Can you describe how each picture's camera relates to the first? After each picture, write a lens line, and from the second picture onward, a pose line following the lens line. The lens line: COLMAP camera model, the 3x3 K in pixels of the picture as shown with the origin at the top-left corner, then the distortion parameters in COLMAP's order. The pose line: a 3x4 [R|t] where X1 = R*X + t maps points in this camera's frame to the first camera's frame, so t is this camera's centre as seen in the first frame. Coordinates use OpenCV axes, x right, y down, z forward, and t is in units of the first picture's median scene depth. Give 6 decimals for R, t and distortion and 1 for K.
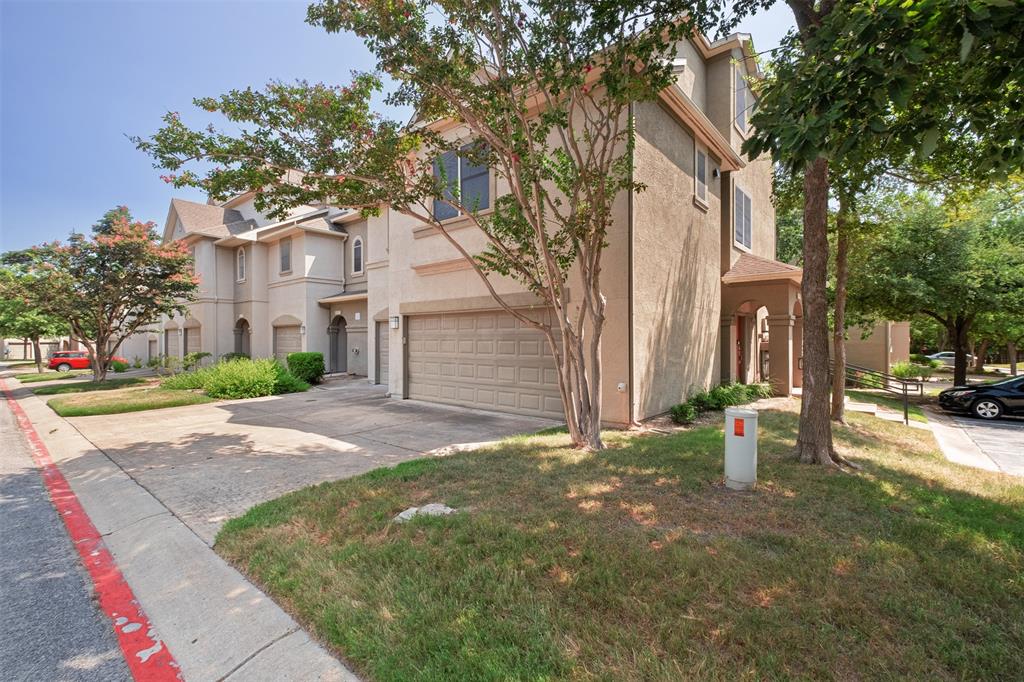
lens RADIAL K [[449.0, 0, 516.3], [0, 449.0, 342.8], [0, 0, 1]] dist [-0.004332, -0.002717]
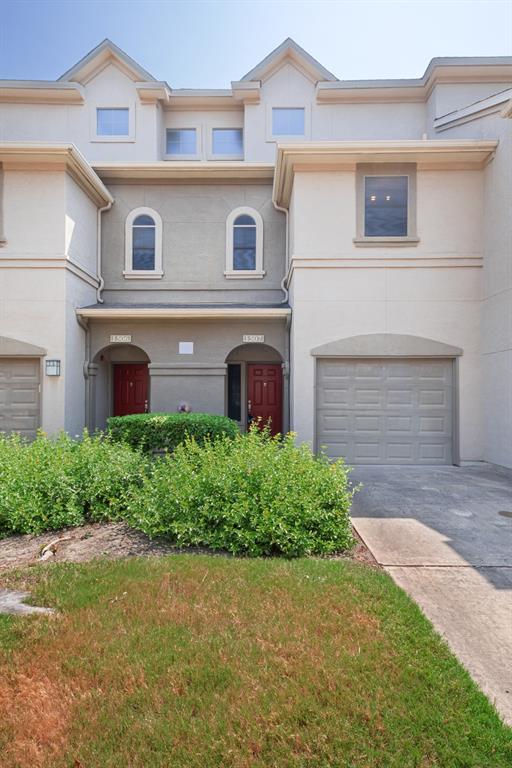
lens RADIAL K [[410.1, 0, 258.7], [0, 410.1, 385.4], [0, 0, 1]] dist [0.026436, 0.000581]
pose [[0.780493, 0.010729, 0.625073, -0.664806], [0.002284, 0.999797, -0.020013, -0.000137], [-0.625161, 0.017047, 0.780310, 0.583594]]
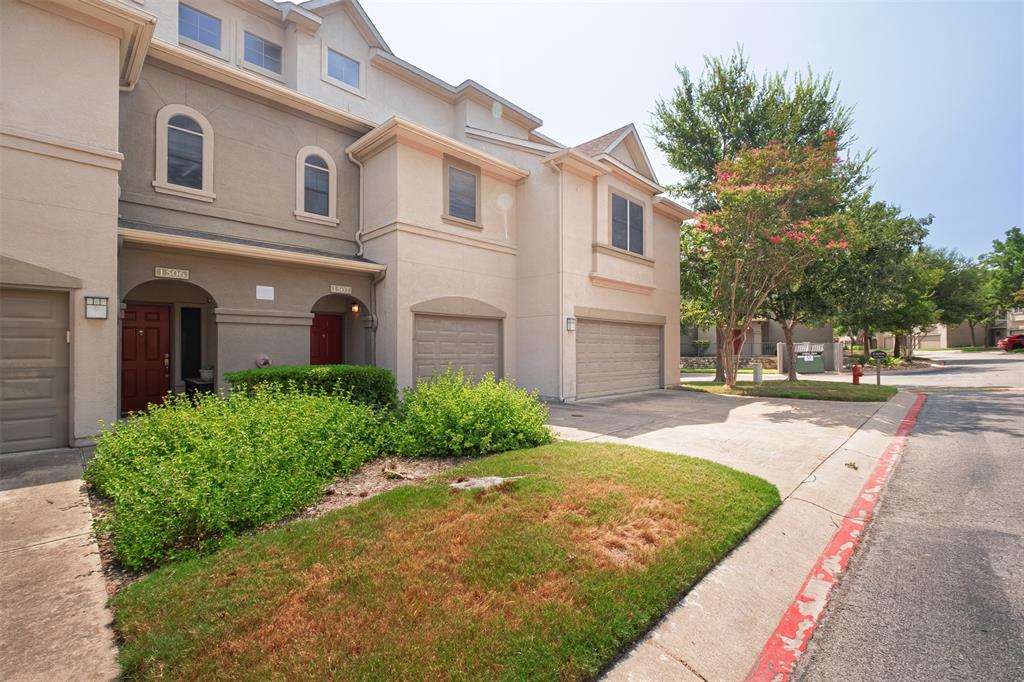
lens RADIAL K [[449.0, 0, 517.5], [0, 449.0, 345.1], [0, 0, 1]] dist [-0.004332, -0.002717]
pose [[0.077793, 0.002320, 0.996967, -0.907453], [0.000805, 0.999997, -0.002389, 0.001574], [-0.996969, 0.000988, 0.077791, 0.742979]]
